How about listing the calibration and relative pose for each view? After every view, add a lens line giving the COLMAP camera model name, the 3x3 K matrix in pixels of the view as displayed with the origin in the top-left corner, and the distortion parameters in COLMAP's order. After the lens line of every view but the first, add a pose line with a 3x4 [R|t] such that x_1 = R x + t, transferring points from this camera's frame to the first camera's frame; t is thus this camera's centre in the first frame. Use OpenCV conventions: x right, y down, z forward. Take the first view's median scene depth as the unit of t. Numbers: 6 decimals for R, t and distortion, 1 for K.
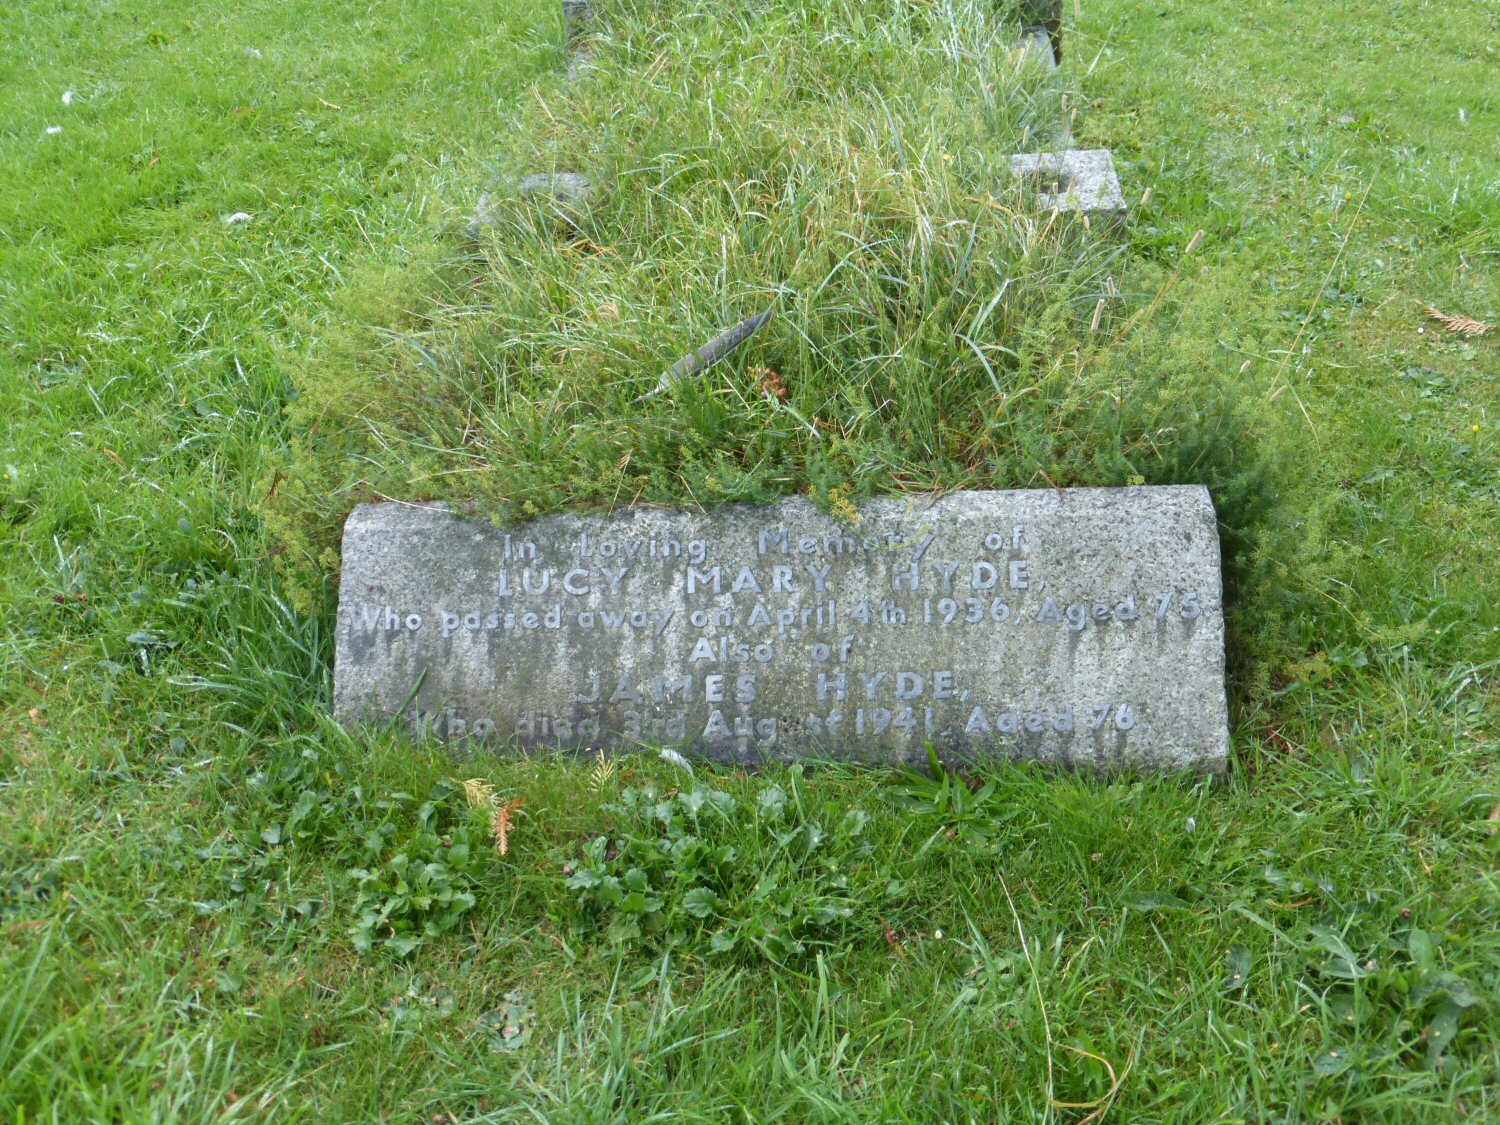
lens RADIAL K [[1785.1, 0, 750.0], [0, 1785.1, 562.5], [0, 0, 1]] dist [-0.073902, 0.012461]
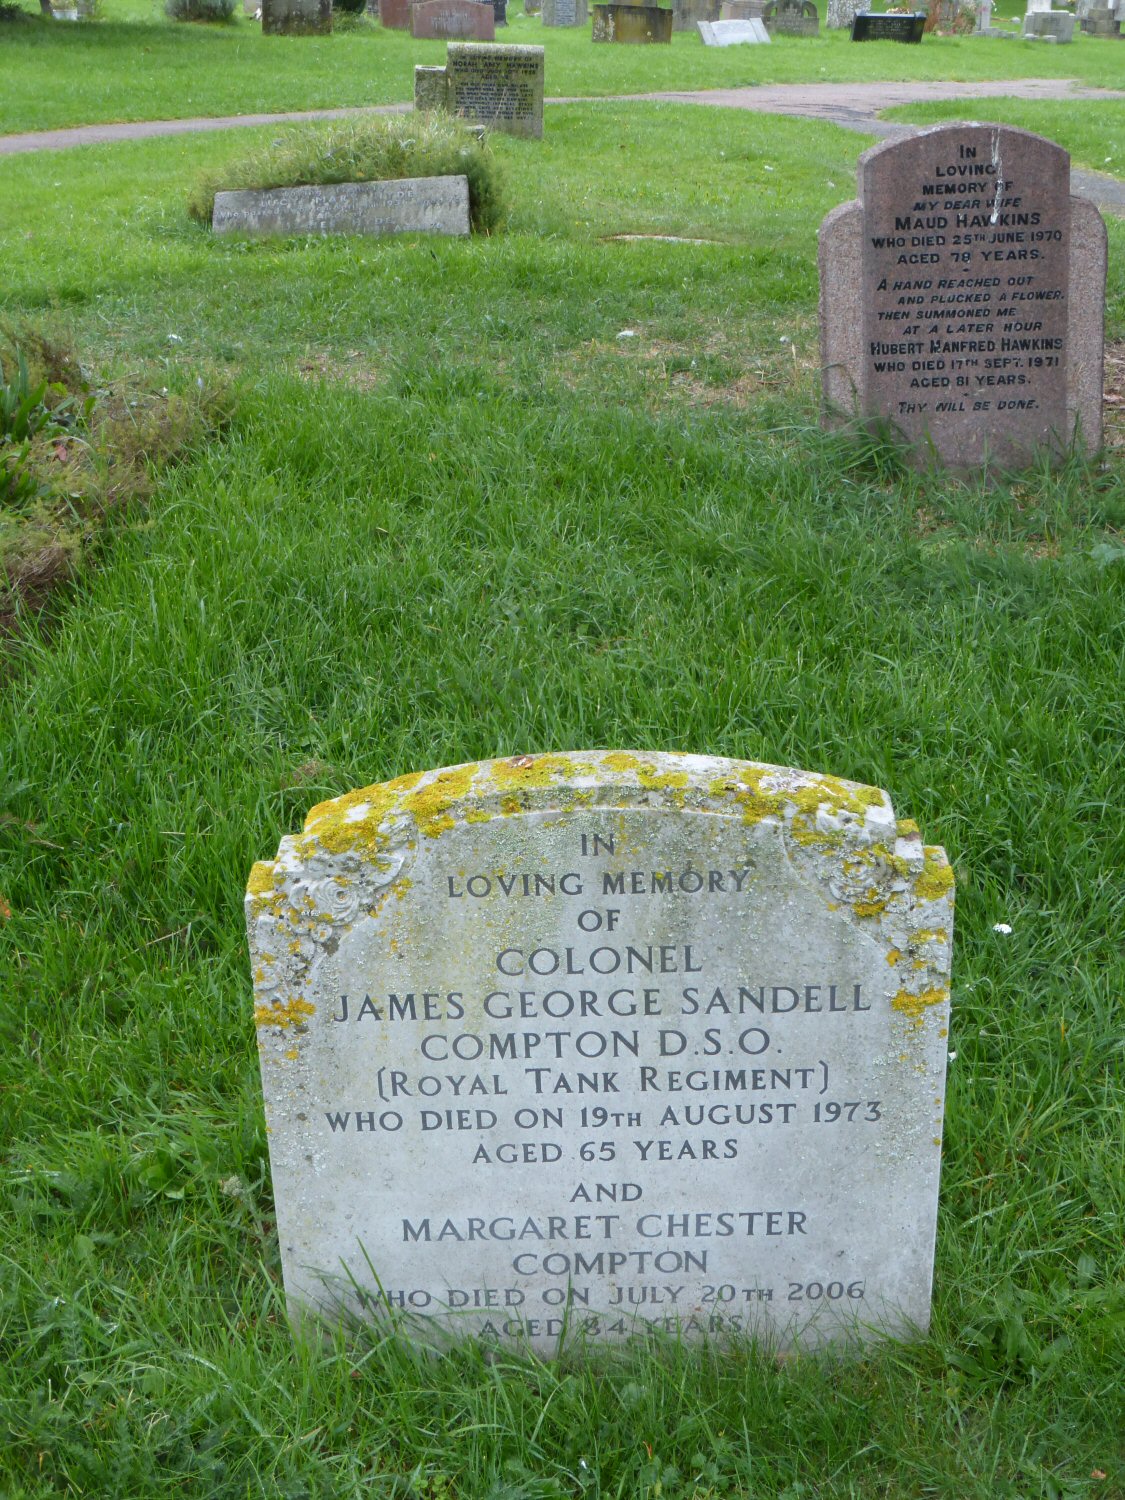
lens RADIAL K [[2338.3, 0, 558.2], [0, 2338.3, 816.2], [0, 0, 1]] dist [-0.225062, 0.567915]
pose [[0.998945, -0.020049, 0.041312, 0.229207], [0.029248, 0.971360, -0.235804, 2.269751], [-0.035401, 0.236763, 0.970922, -3.117333]]
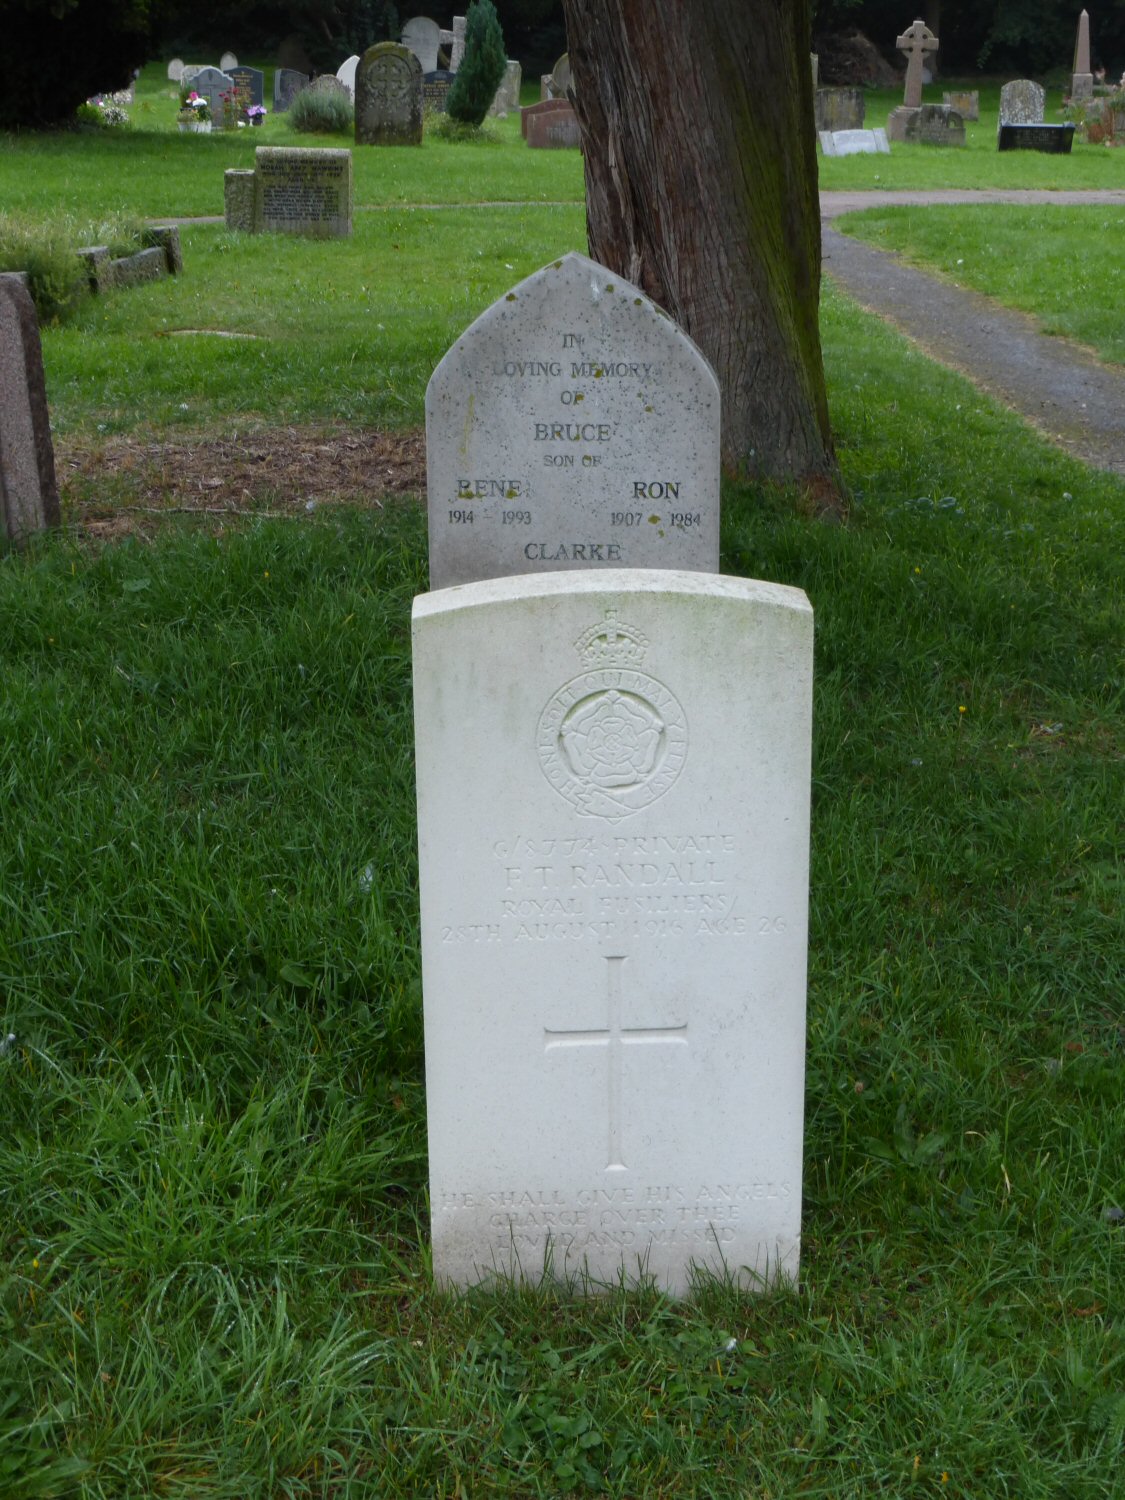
lens RADIAL K [[2338.3, 0, 558.2], [0, 2338.3, 816.2], [0, 0, 1]] dist [-0.225062, 0.567915]
pose [[0.993497, 0.021467, -0.111817, 1.882168], [-0.052174, 0.958725, -0.279508, 2.269516], [0.101201, 0.283525, 0.953610, -3.018264]]
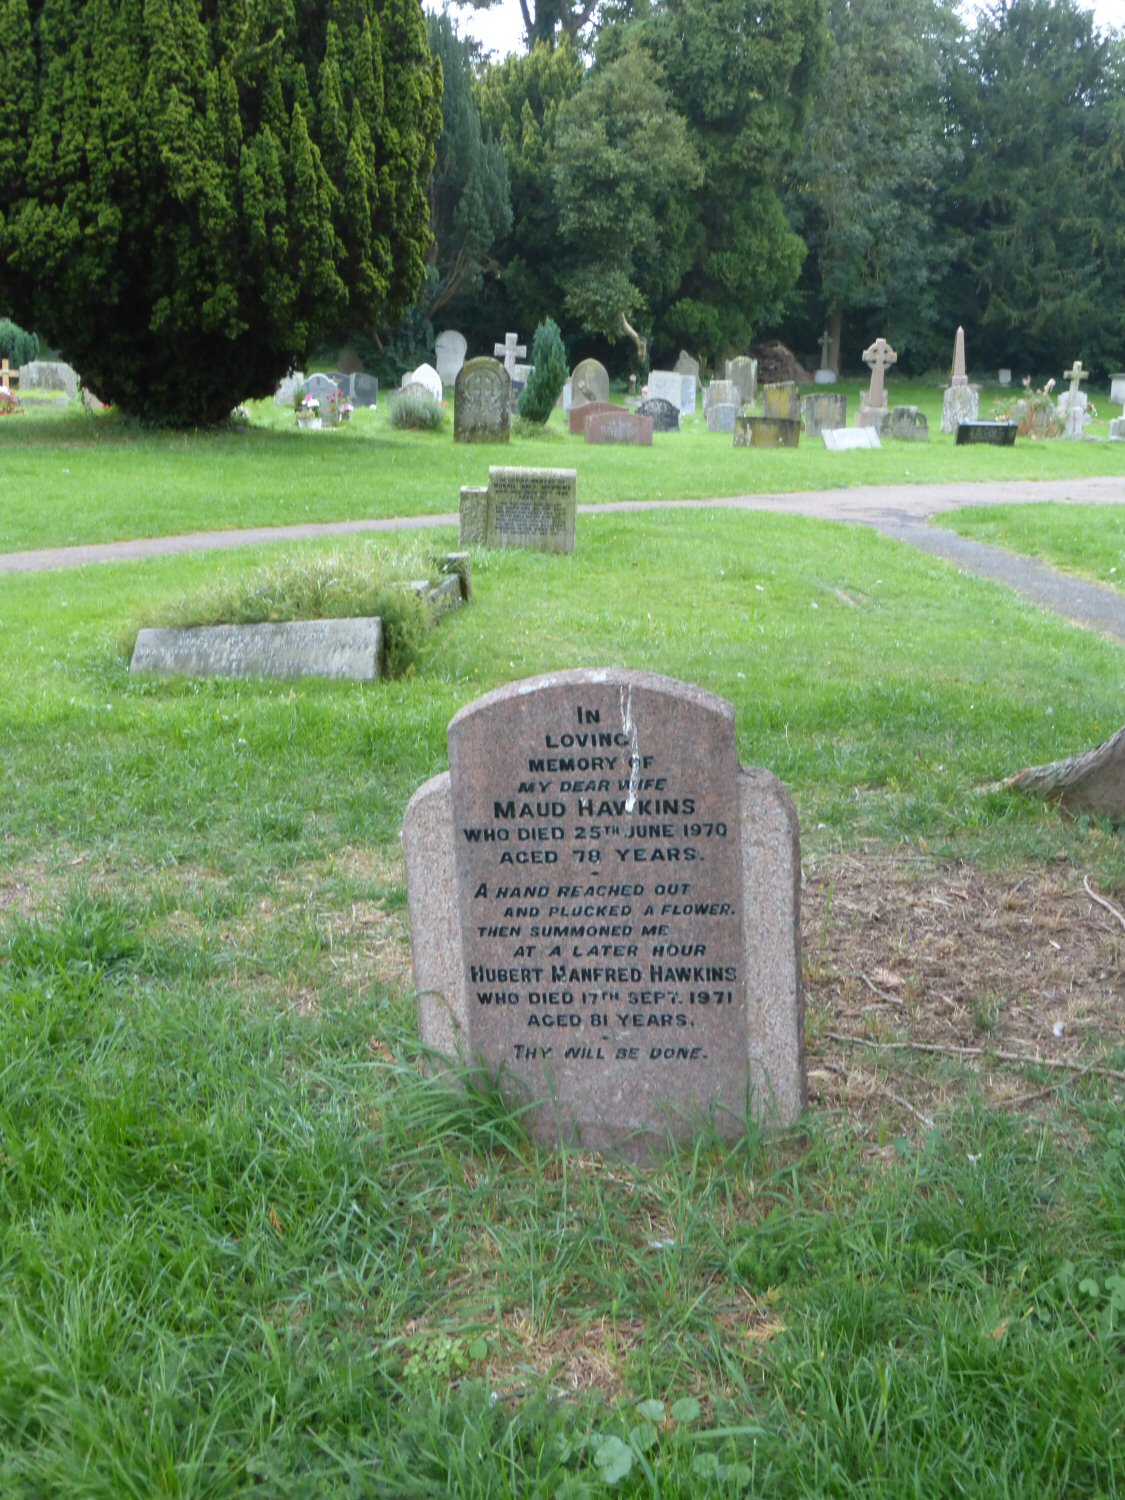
lens RADIAL K [[1777.9, 0, 563.5], [0, 1777.9, 773.6], [0, 0, 1]] dist [-0.065001, 0.052691]
pose [[0.997012, 0.008663, -0.076754, 0.896608], [-0.036113, 0.930679, -0.364049, 1.518281], [0.068279, 0.365733, 0.928212, -2.121288]]
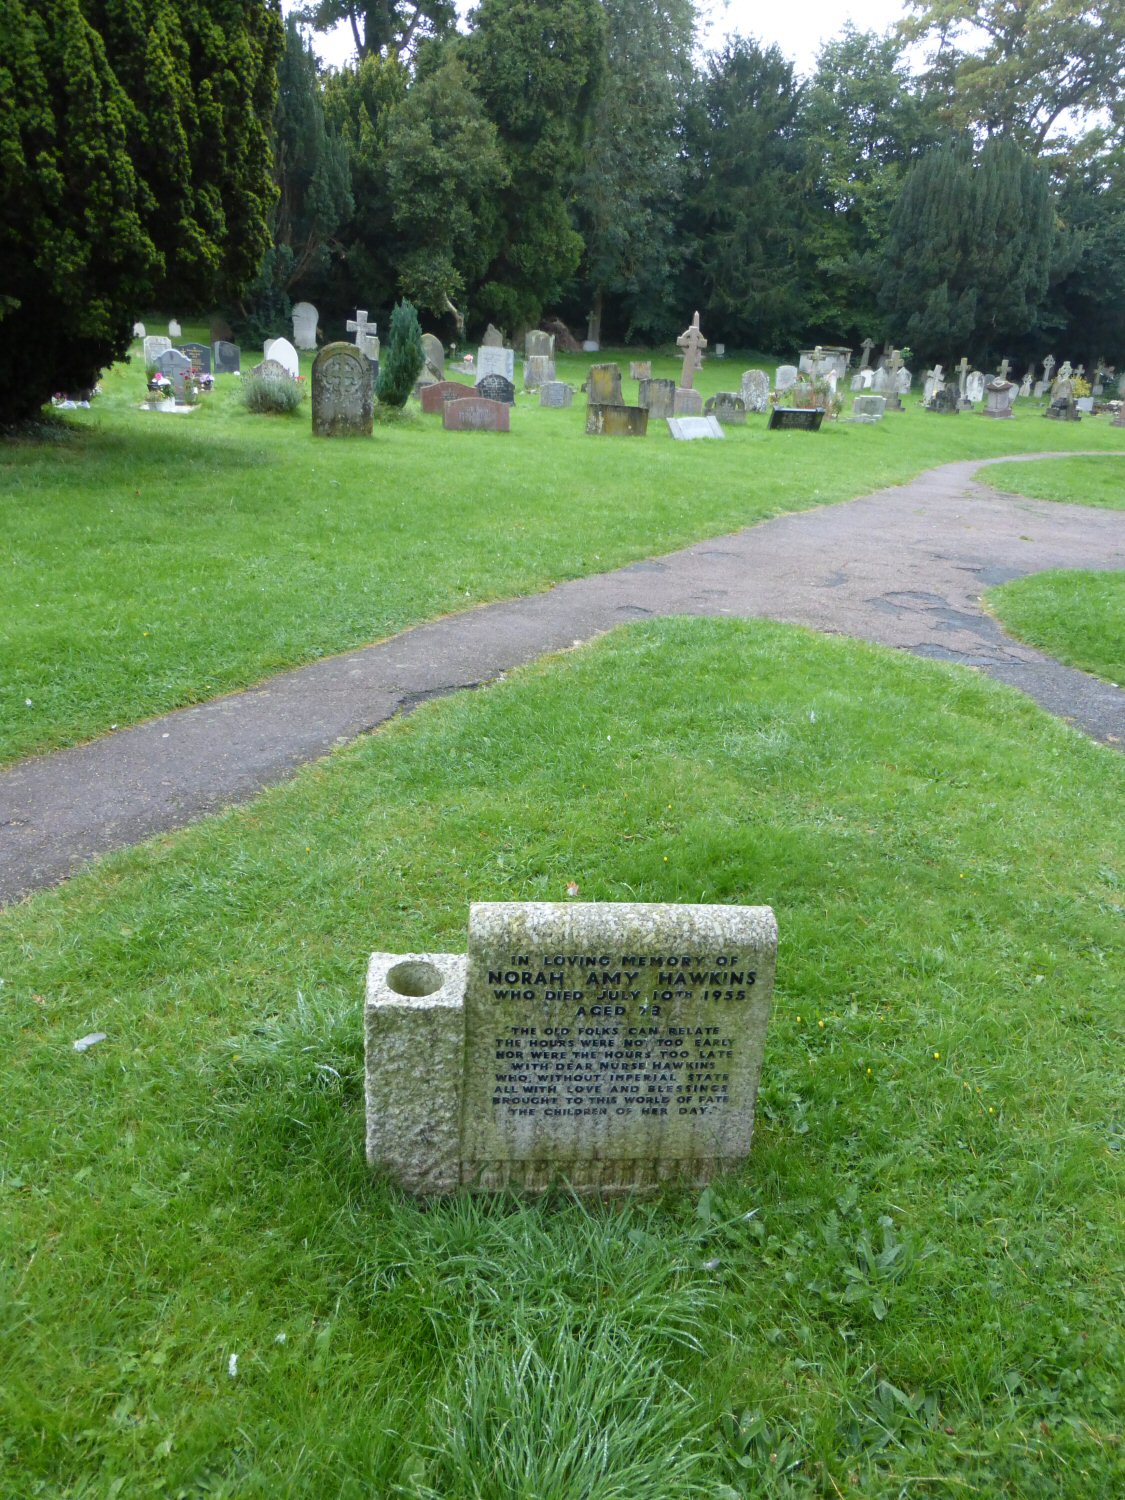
lens RADIAL K [[1105.9, 0, 556.1], [0, 1105.9, 756.5], [0, 0, 1]] dist [-0.046690, 0.041526]
pose [[0.997233, -0.005428, 0.074144, 0.231677], [0.022043, 0.974069, -0.225173, -1.314268], [-0.070999, 0.226184, 0.971494, 1.712167]]
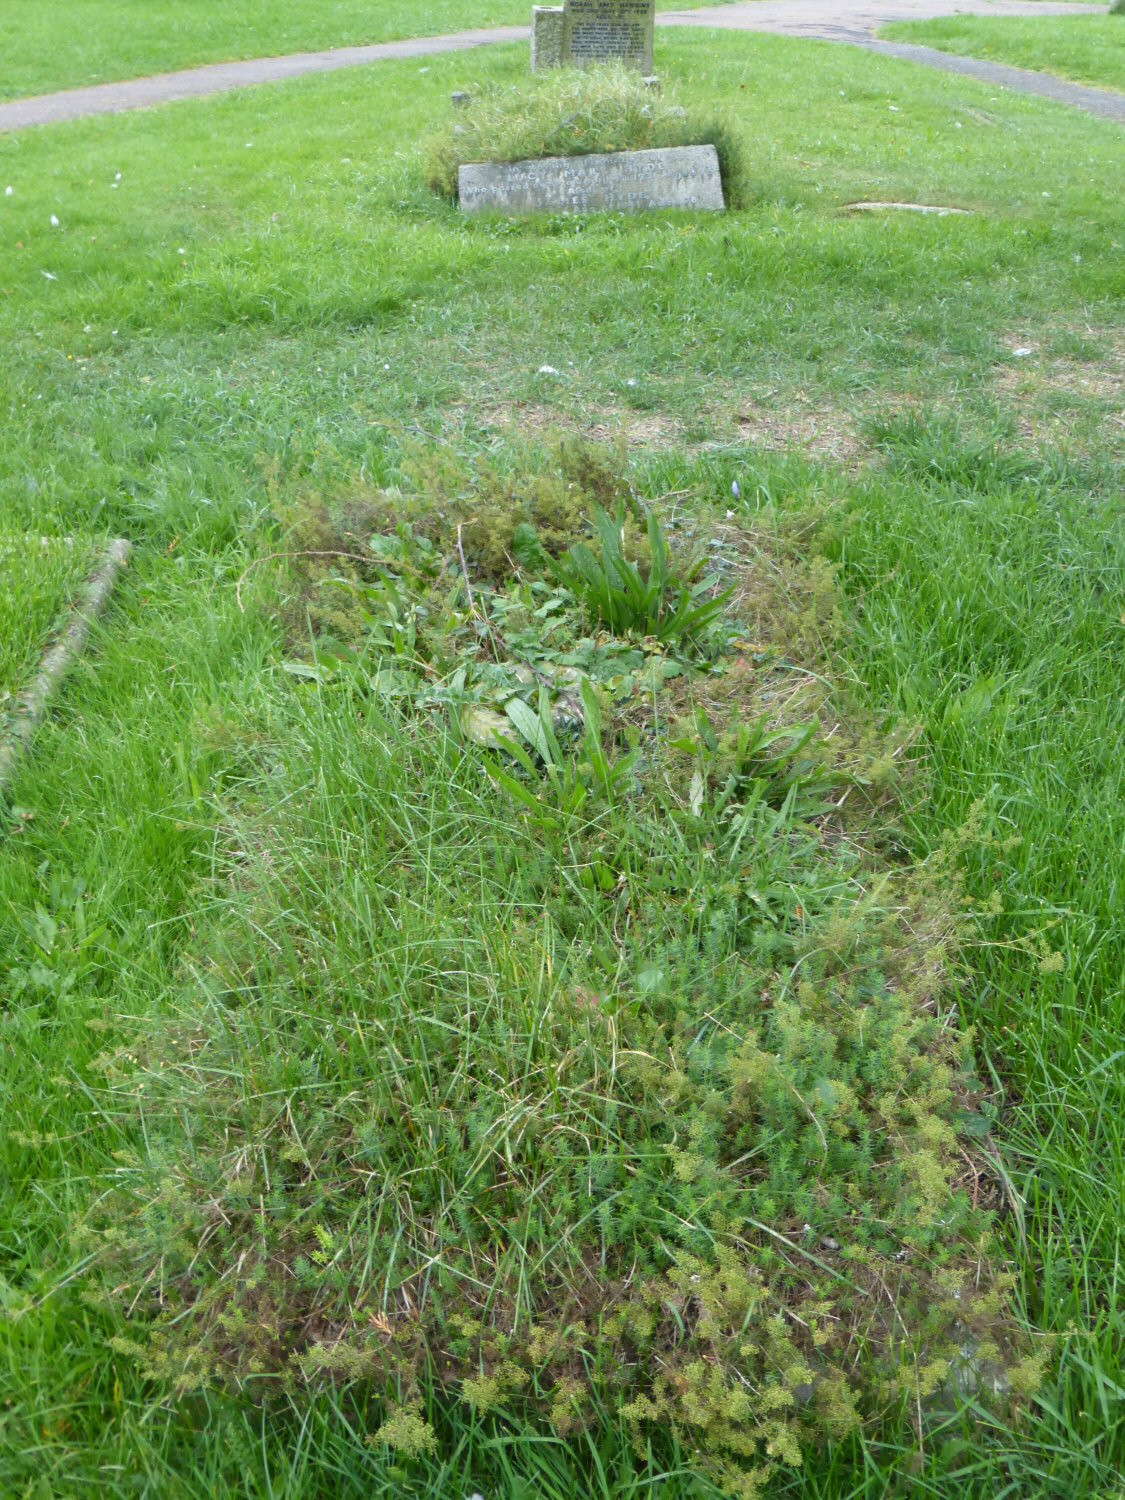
lens RADIAL K [[1777.9, 0, 563.5], [0, 1777.9, 773.6], [0, 0, 1]] dist [-0.065001, 0.052691]
pose [[0.992805, -0.065188, 0.100438, -0.454845], [0.077017, 0.989927, -0.118795, 1.560079], [-0.091682, 0.125676, 0.987826, -2.205823]]
